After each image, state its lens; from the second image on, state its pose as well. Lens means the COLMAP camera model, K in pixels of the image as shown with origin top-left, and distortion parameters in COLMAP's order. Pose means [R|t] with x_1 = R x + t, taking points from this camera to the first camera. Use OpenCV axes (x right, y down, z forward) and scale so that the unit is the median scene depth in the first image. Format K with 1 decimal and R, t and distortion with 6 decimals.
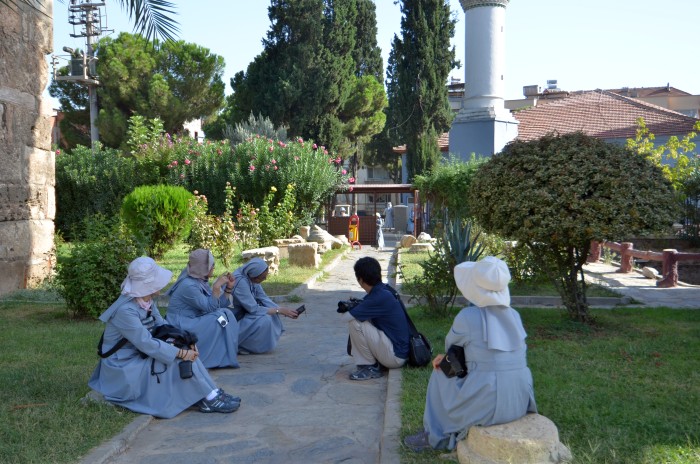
lens RADIAL K [[701.9, 0, 348.8], [0, 701.9, 231.6], [0, 0, 1]] dist [-0.007086, 0.000000]
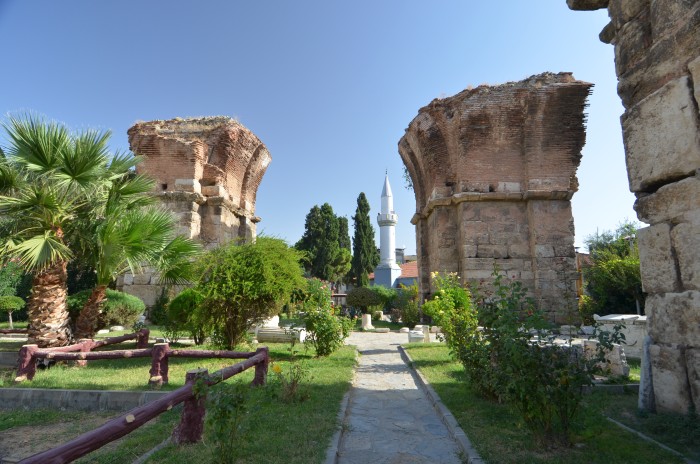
lens RADIAL K [[364.9, 0, 351.9], [0, 364.9, 232.8], [0, 0, 1]] dist [0.033158, 0.000000]
pose [[0.999554, 0.011724, 0.027458, 0.025167], [-0.005331, 0.974983, -0.222215, 0.013083], [-0.029377, 0.221969, 0.974611, -0.344038]]
